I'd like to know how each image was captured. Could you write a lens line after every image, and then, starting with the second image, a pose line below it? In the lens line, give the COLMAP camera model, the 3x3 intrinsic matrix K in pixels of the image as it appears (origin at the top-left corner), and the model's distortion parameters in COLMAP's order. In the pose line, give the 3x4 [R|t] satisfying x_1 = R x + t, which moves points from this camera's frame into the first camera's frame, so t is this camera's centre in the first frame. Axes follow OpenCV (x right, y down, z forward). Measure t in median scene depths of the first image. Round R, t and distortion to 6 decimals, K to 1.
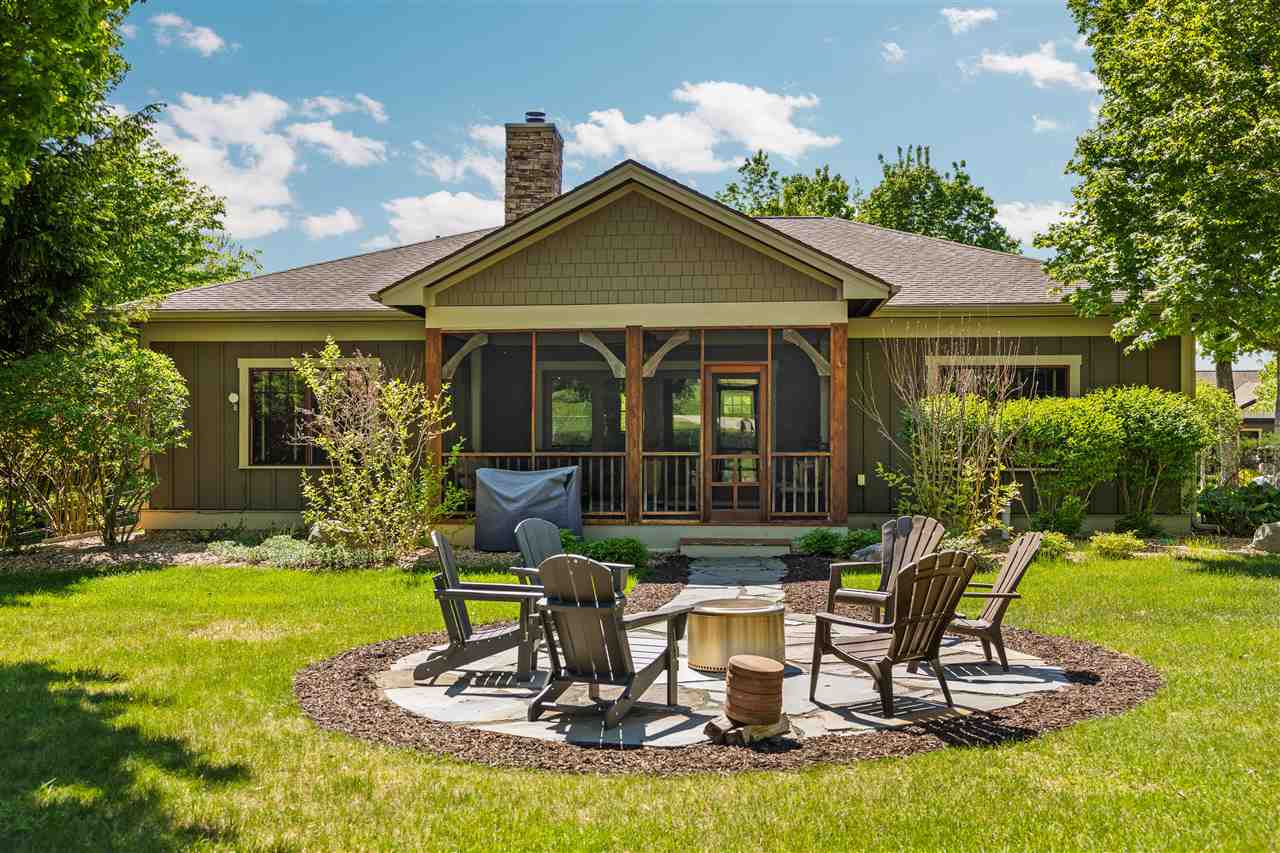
lens RADIAL K [[1296.1, 0, 636.6], [0, 1296.1, 429.6], [0, 0, 1]] dist [0.013700, 0.000000]
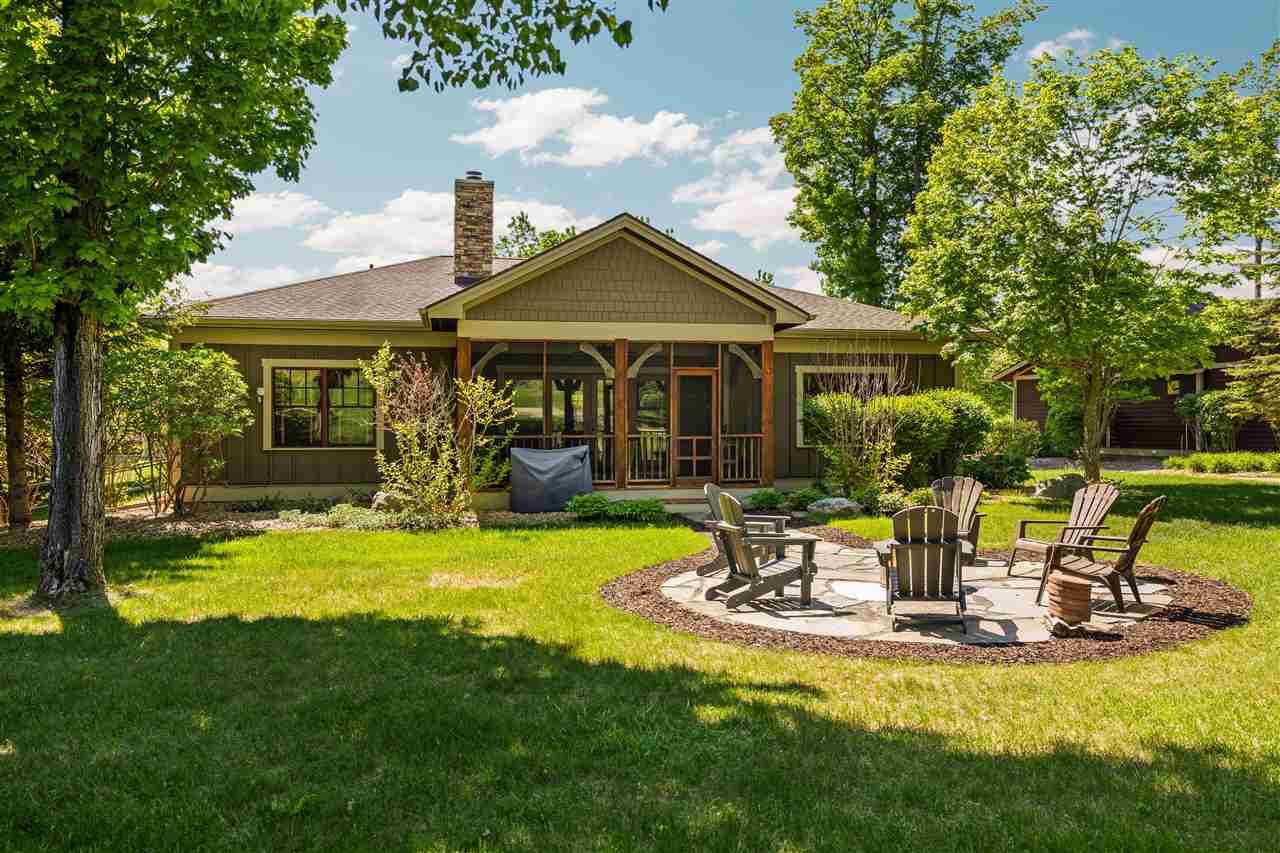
lens RADIAL K [[958.5, 0, 640.3], [0, 958.5, 436.1], [0, 0, 1]] dist [-0.002184, 0.001438]
pose [[0.960552, -0.004749, 0.278059, -0.256672], [0.000470, 0.999880, 0.015456, 0.003606], [-0.278099, -0.014716, 0.960440, 0.055122]]
